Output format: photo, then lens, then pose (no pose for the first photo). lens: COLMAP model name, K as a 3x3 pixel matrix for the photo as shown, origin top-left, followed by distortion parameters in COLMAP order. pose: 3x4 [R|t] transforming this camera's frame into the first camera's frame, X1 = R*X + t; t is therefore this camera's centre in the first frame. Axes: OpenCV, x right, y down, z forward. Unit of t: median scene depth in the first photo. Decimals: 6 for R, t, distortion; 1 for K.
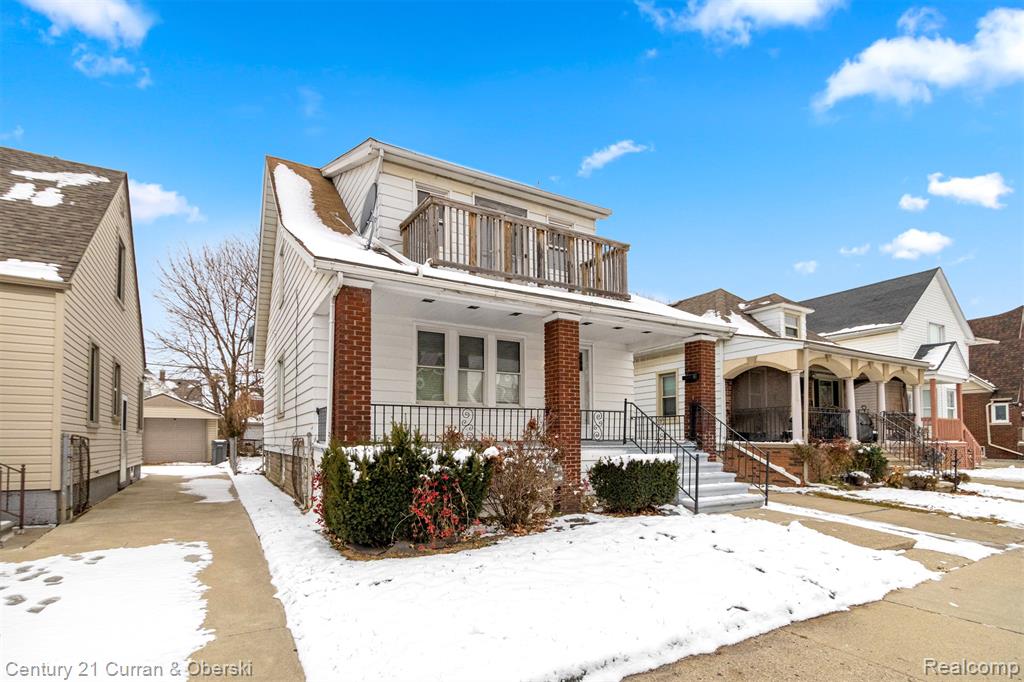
lens RADIAL K [[492.1, 0, 478.2], [0, 492.1, 428.6], [0, 0, 1]] dist [0.000974, 0.000019]
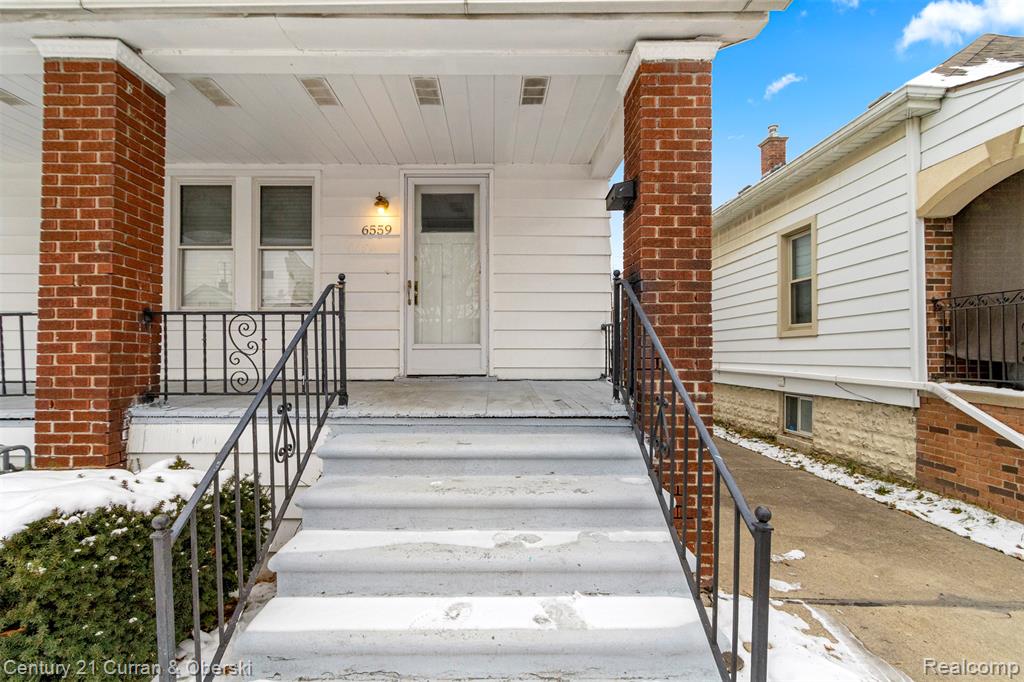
lens RADIAL K [[456.9, 0, 492.6], [0, 456.9, 346.9], [0, 0, 1]] dist [0.001089, -0.000396]
pose [[0.878933, -0.003401, -0.476933, 0.507392], [0.009495, 0.999901, 0.010366, -0.011099], [0.476851, -0.013640, 0.878878, 0.711763]]
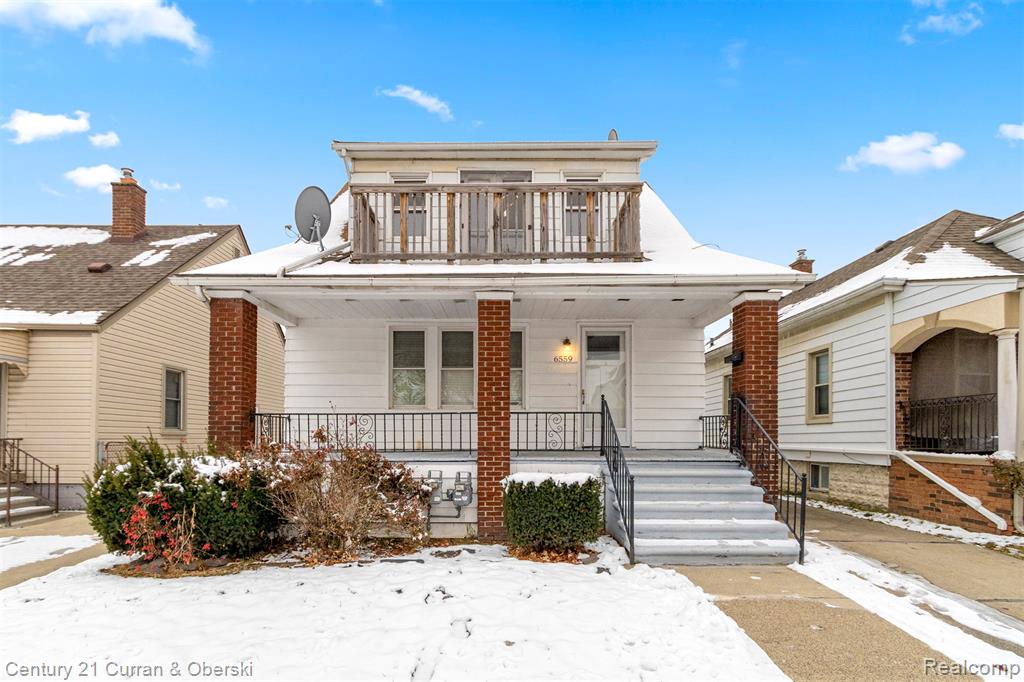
lens RADIAL K [[488.1, 0, 492.0], [0, 488.1, 436.0], [0, 0, 1]] dist [0.001279, 0.000504]
pose [[0.874624, 0.001550, -0.484800, 0.474444], [0.008015, 0.999812, 0.017657, -0.012161], [0.484736, -0.019328, 0.874447, 0.254563]]
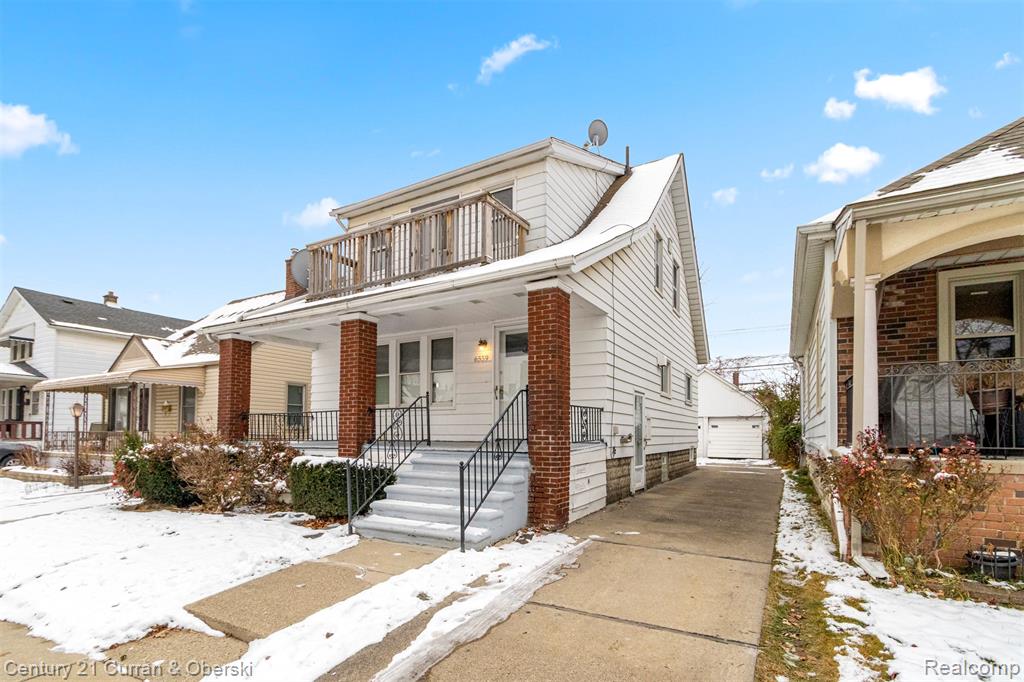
lens RADIAL K [[476.8, 0, 507.7], [0, 476.8, 425.6], [0, 0, 1]] dist [-0.000398, -0.000226]
pose [[0.529321, -0.011697, -0.848341, 0.985616], [0.015819, 0.999867, -0.003916, 0.002273], [0.848274, -0.011348, 0.529435, 0.634750]]
